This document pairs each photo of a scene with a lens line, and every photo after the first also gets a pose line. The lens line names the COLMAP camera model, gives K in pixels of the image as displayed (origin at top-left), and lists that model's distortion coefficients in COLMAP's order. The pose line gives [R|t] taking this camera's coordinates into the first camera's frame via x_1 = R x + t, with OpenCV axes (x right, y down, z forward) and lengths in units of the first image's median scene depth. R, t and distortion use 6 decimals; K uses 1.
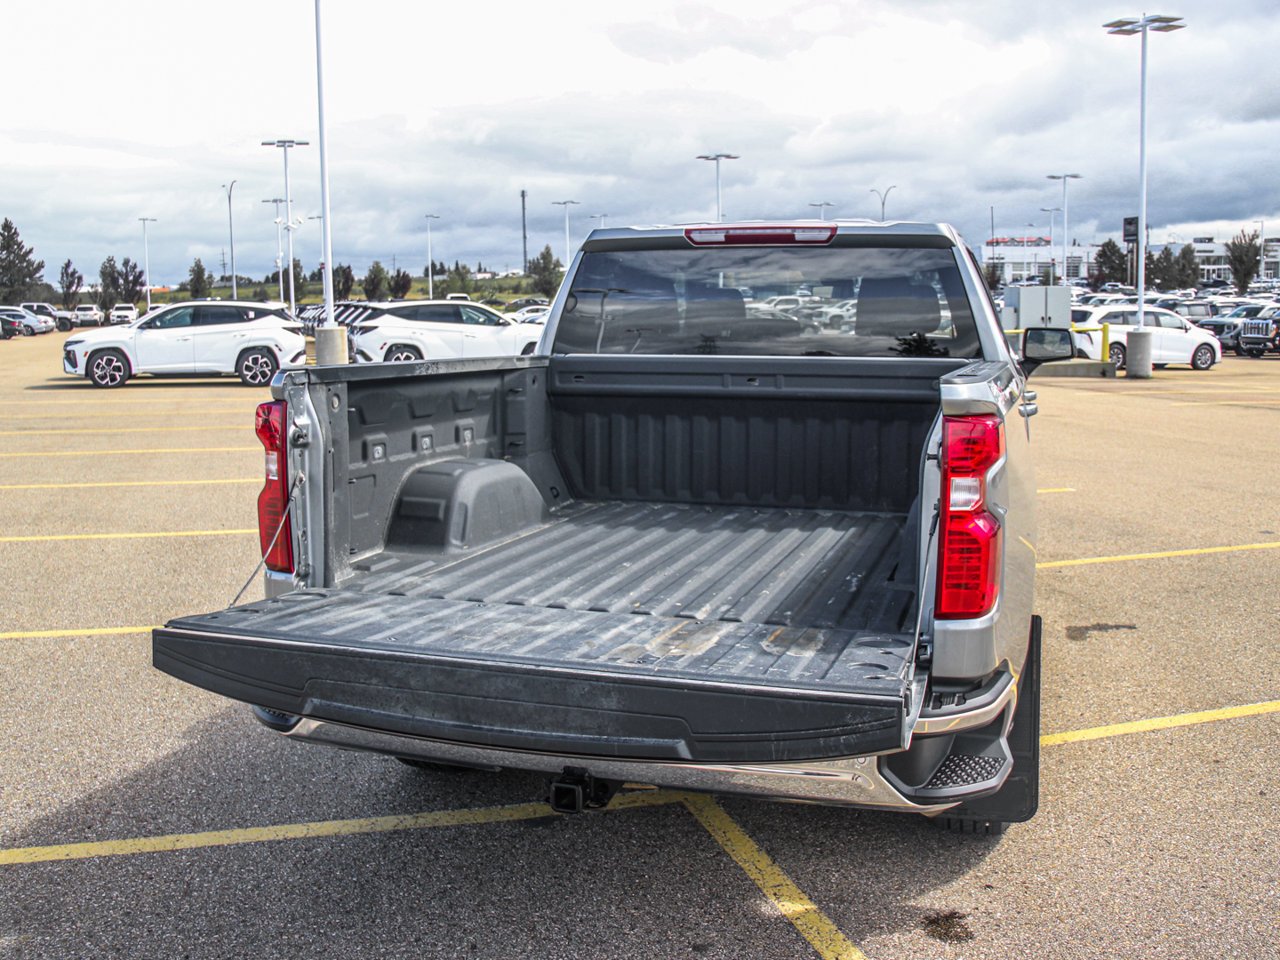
lens RADIAL K [[1252.4, 0, 640.0], [0, 1252.4, 480.0], [0, 0, 1]] dist [-0.181163, 0.183013]
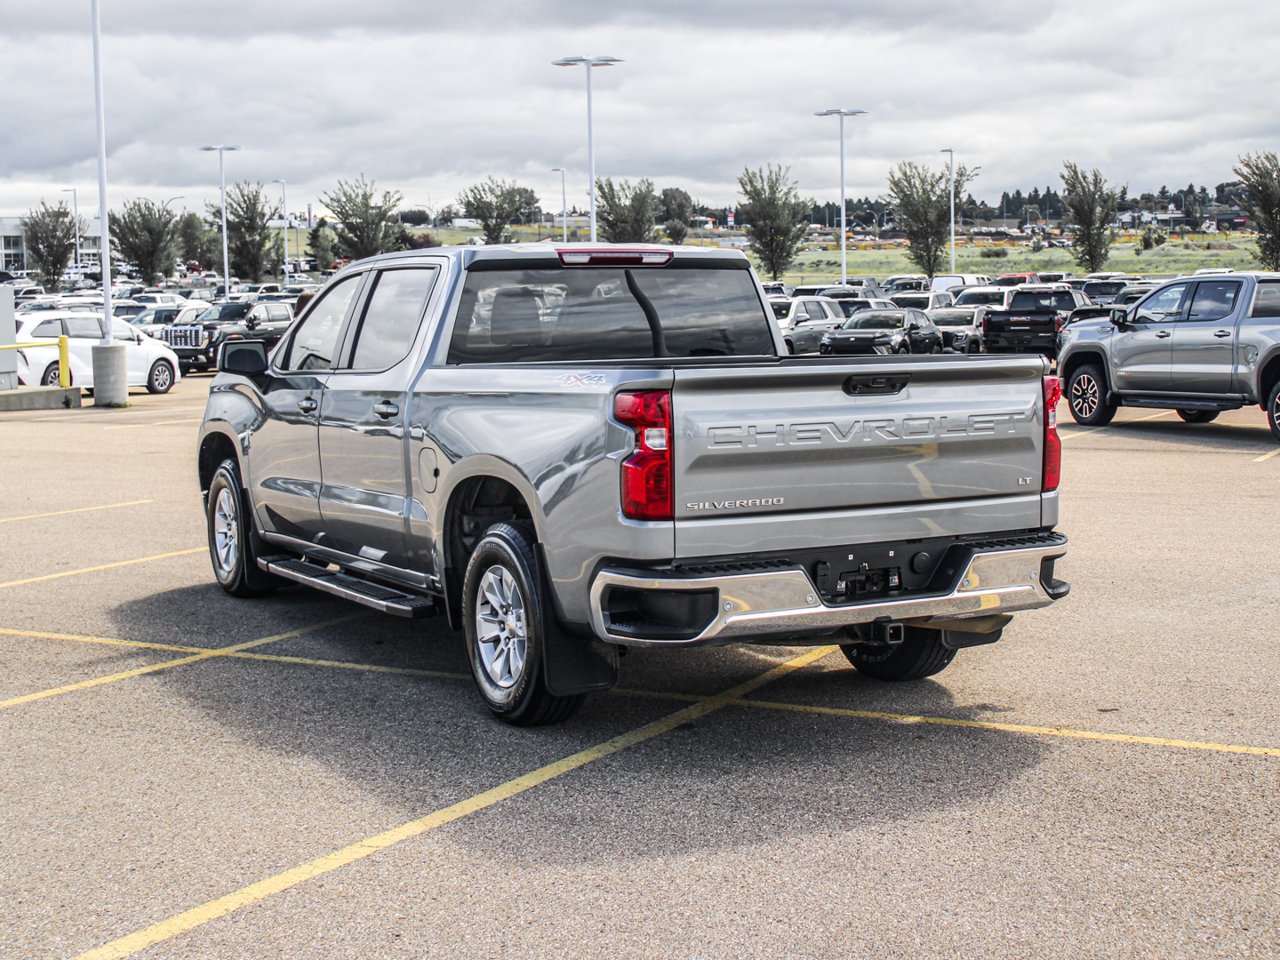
lens RADIAL K [[1889.4, 0, 640.0], [0, 1889.4, 480.0], [0, 0, 1]] dist [-0.013791, 0.025950]
pose [[0.700168, -0.073629, 0.710171, -0.129896], [0.111077, 0.993791, -0.006479, 0.003154], [-0.705284, 0.083420, 0.703999, -0.029903]]
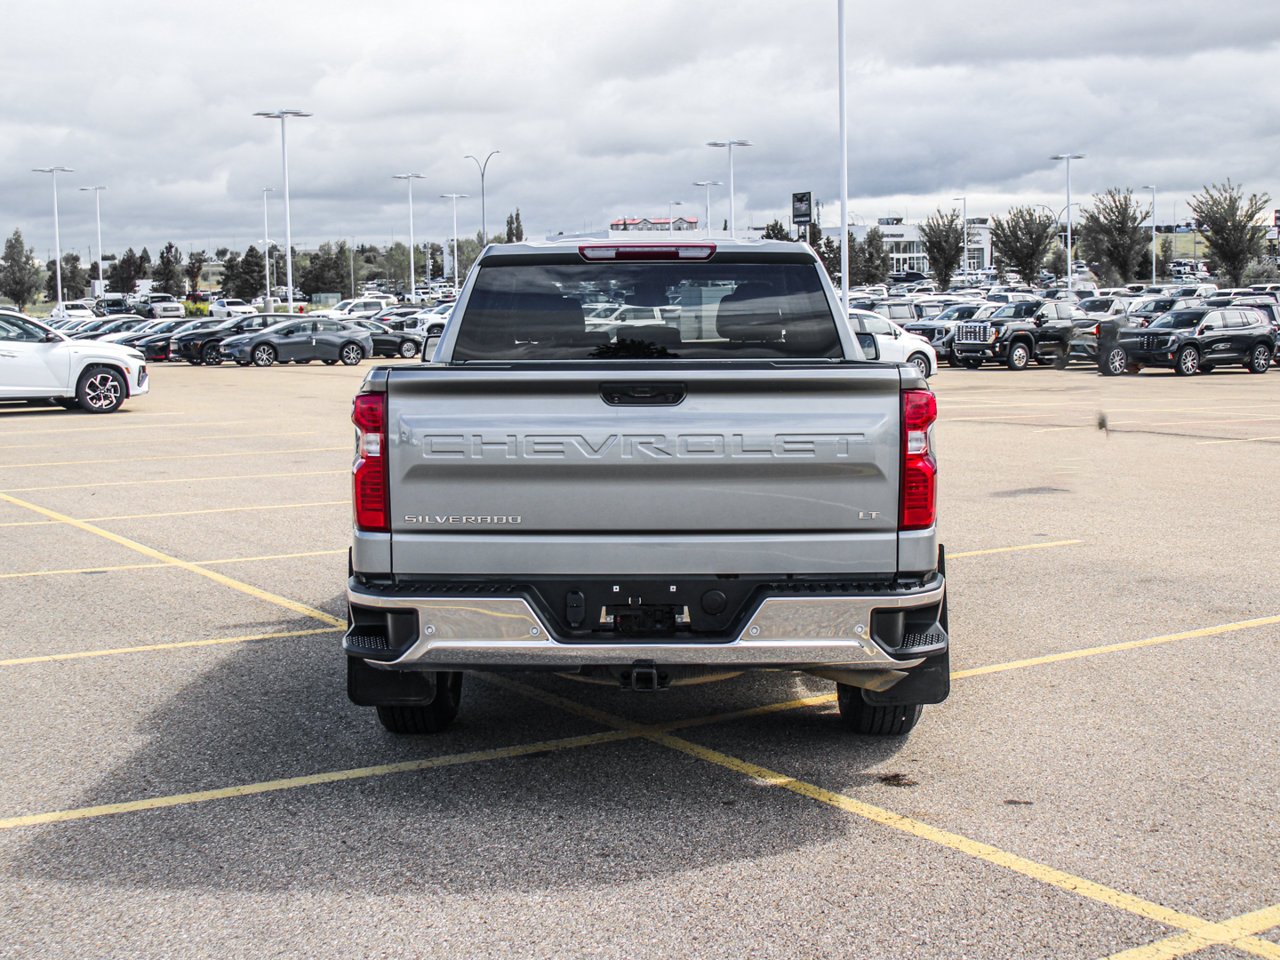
lens RADIAL K [[1733.5, 0, 640.0], [0, 1733.5, 480.0], [0, 0, 1]] dist [-0.039656, 0.007083]
pose [[0.958489, -0.030799, 0.283462, -0.039561], [0.042968, 0.998398, -0.036809, 0.007313], [-0.281875, 0.047461, 0.958277, -0.054213]]
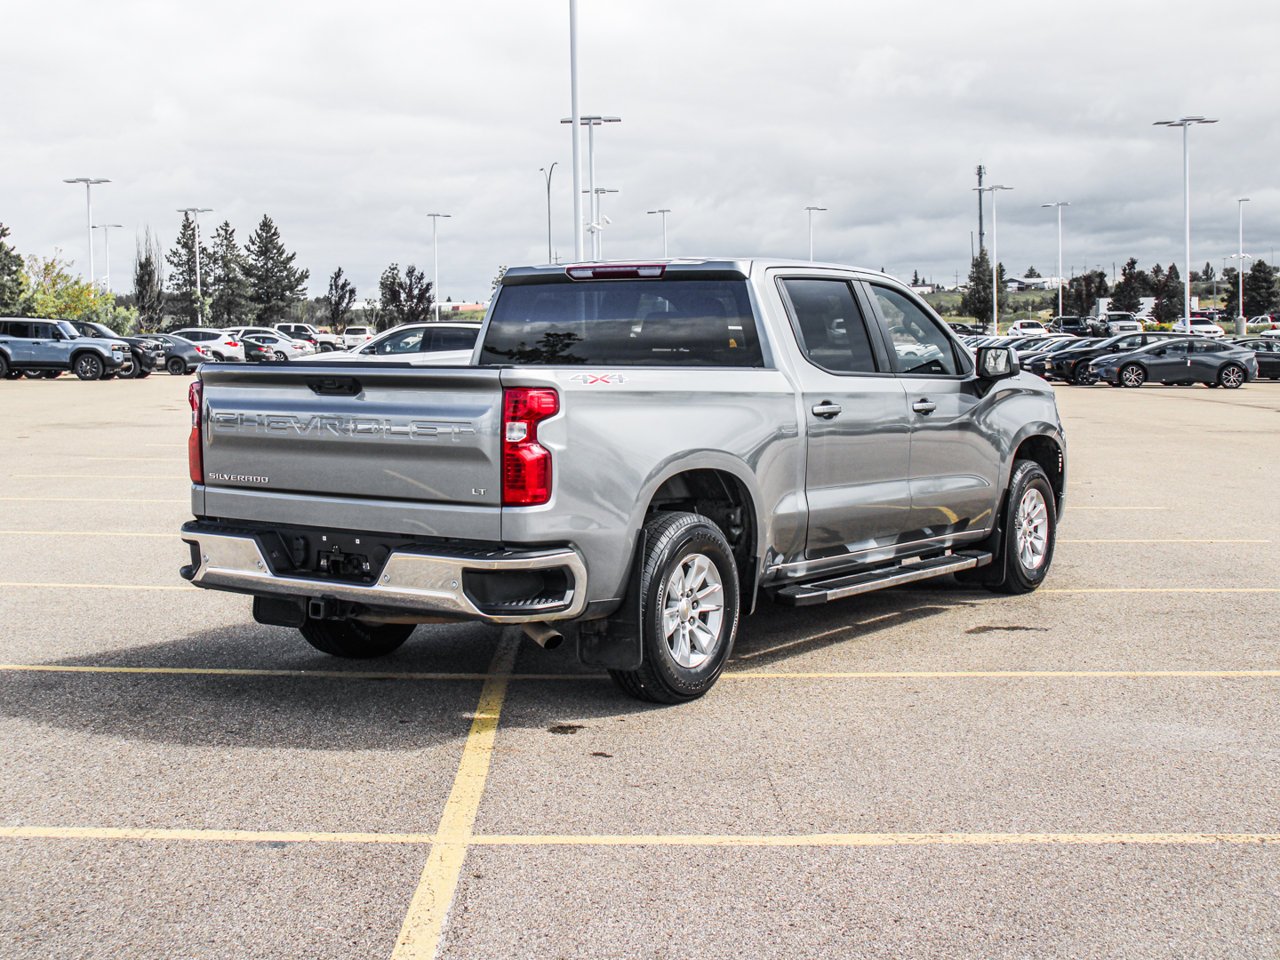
lens RADIAL K [[1809.5, 0, 552.7], [0, 1809.5, 478.9], [0, 0, 1]] dist [-0.024707, 0.018382]
pose [[0.946197, 0.025958, -0.322549, 0.070599], [-0.044970, 0.997653, -0.051631, 0.012793], [0.320452, 0.063358, 0.945143, -0.085508]]
